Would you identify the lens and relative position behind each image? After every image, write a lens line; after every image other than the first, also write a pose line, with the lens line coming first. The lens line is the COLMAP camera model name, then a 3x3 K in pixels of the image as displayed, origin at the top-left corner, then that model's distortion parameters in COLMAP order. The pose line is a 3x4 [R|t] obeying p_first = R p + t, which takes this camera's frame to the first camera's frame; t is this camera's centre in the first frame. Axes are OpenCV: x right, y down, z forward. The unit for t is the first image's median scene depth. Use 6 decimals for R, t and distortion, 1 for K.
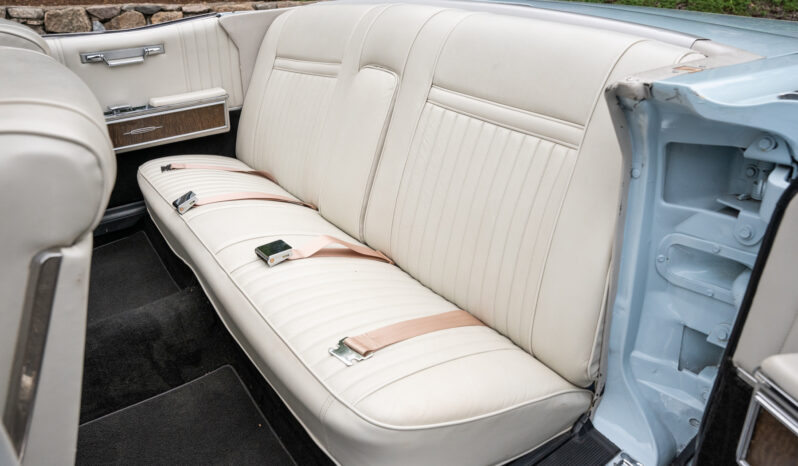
lens RADIAL K [[545.9, 0, 399.0], [0, 545.9, 233.0], [0, 0, 1]] dist [-0.172551, 0.121618]
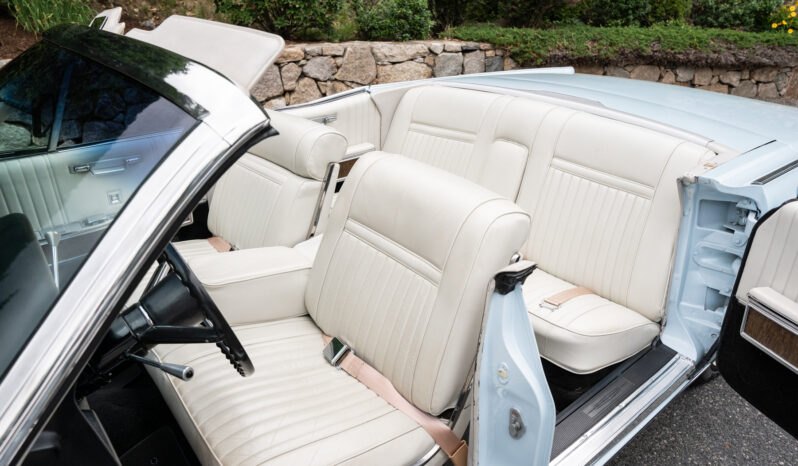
lens RADIAL K [[545.9, 0, 399.0], [0, 545.9, 233.0], [0, 0, 1]] dist [-0.172551, 0.121618]
pose [[0.998077, -0.021313, 0.058208, -0.689135], [0.022265, 0.999628, -0.015762, -0.023375], [-0.057851, 0.017028, 0.998180, -0.859705]]
